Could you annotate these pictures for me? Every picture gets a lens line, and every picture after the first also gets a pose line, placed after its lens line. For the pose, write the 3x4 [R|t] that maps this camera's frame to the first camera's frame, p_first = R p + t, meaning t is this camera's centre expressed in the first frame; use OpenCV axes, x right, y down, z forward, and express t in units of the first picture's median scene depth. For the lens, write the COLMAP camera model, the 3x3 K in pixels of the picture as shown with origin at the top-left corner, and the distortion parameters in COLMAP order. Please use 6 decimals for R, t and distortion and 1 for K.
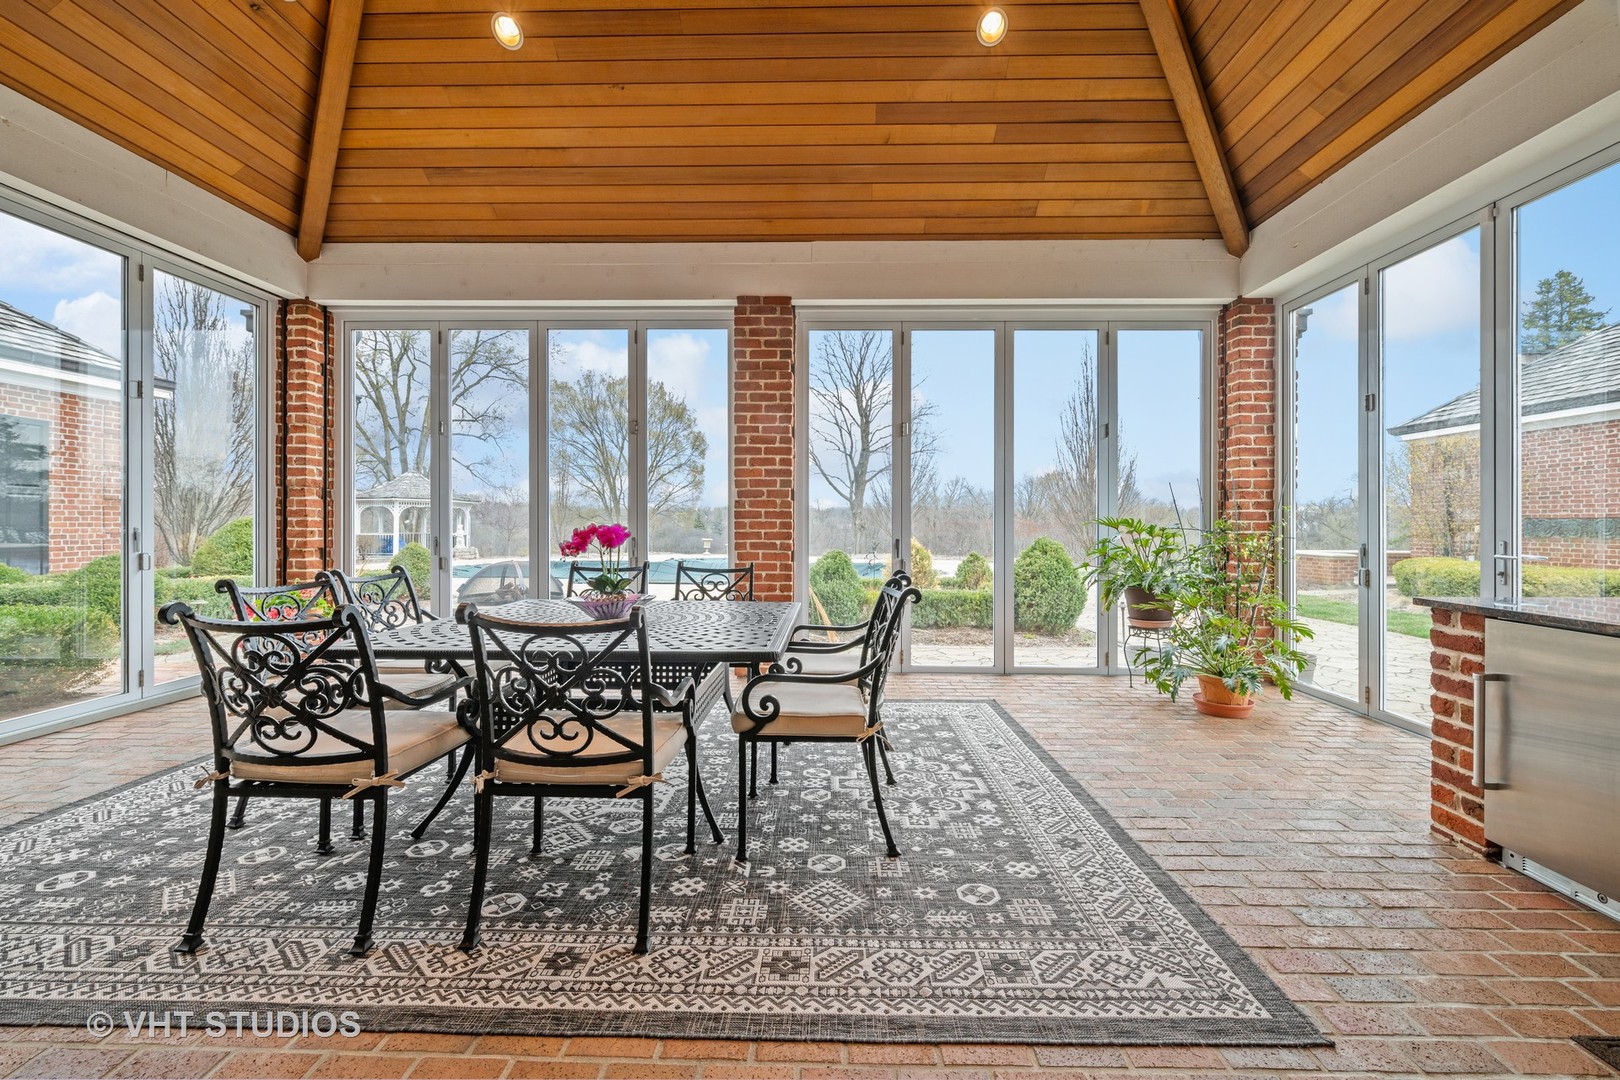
lens RADIAL K [[675.0, 0, 815.6], [0, 675.0, 530.7], [0, 0, 1]] dist [-0.002022, 0.000089]
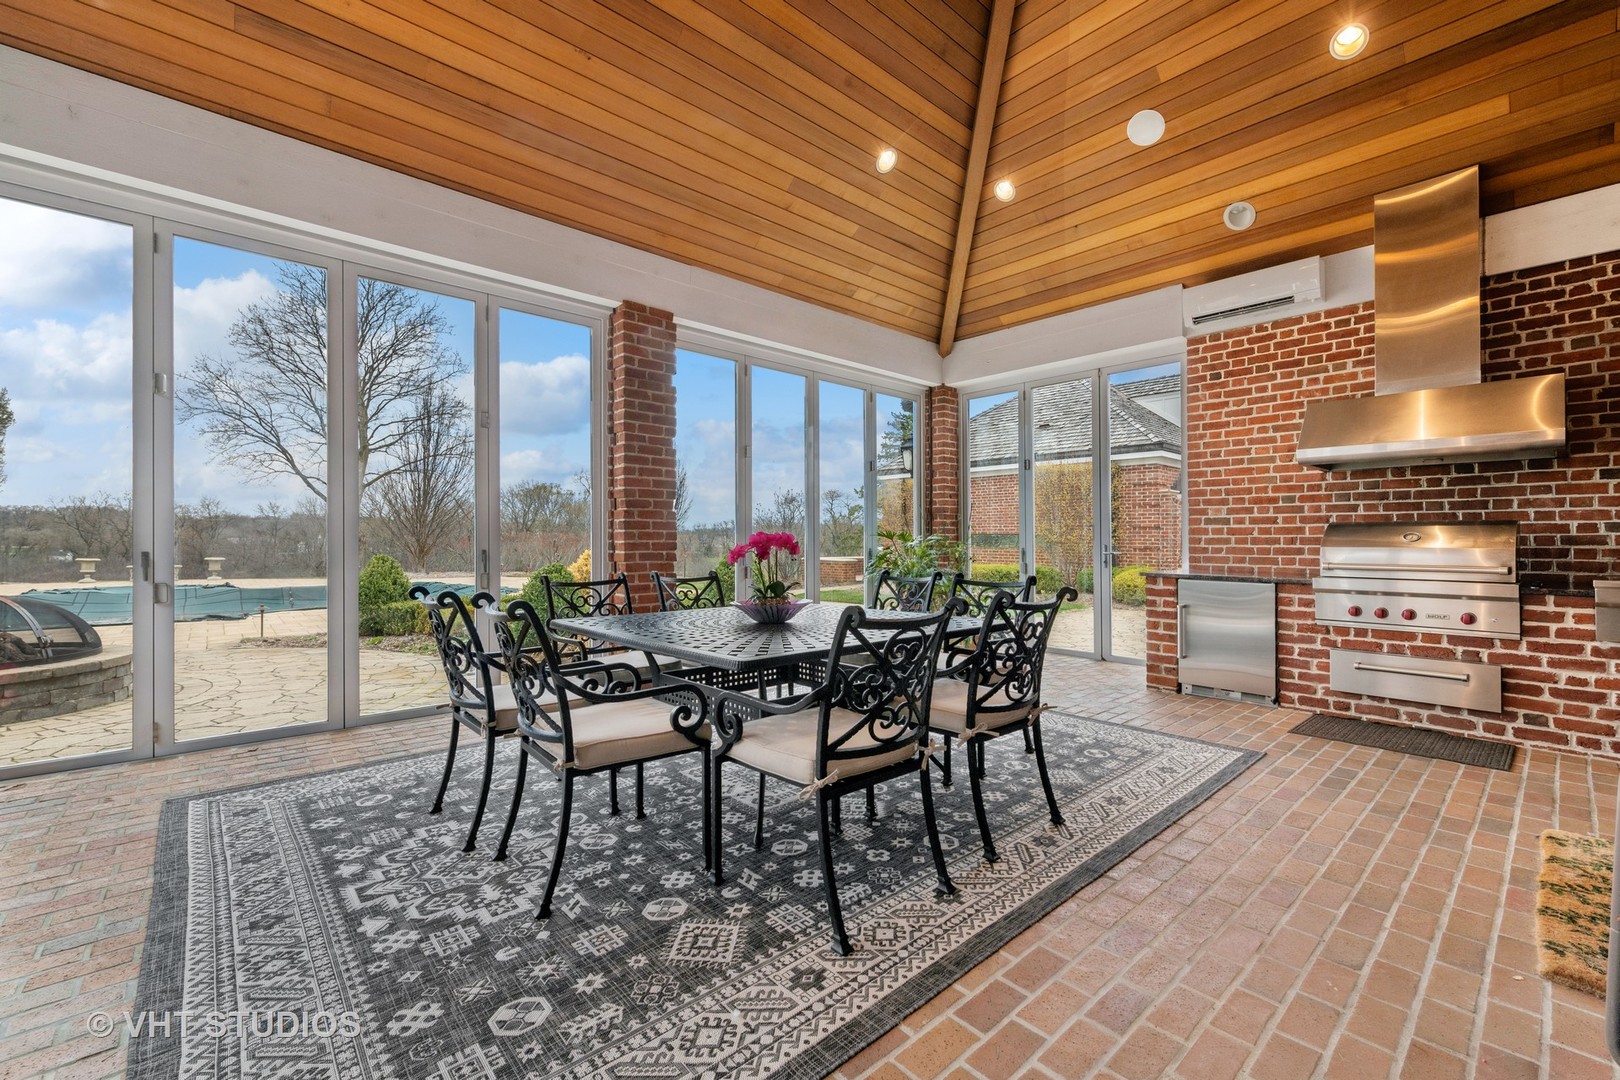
lens RADIAL K [[675.0, 0, 822.8], [0, 675.0, 540.2], [0, 0, 1]] dist [-0.002022, 0.000089]
pose [[0.723538, -0.000331, 0.690285, -0.621848], [0.005267, 0.999973, -0.005041, 0.005076], [-0.690265, 0.007283, 0.723520, 0.109431]]
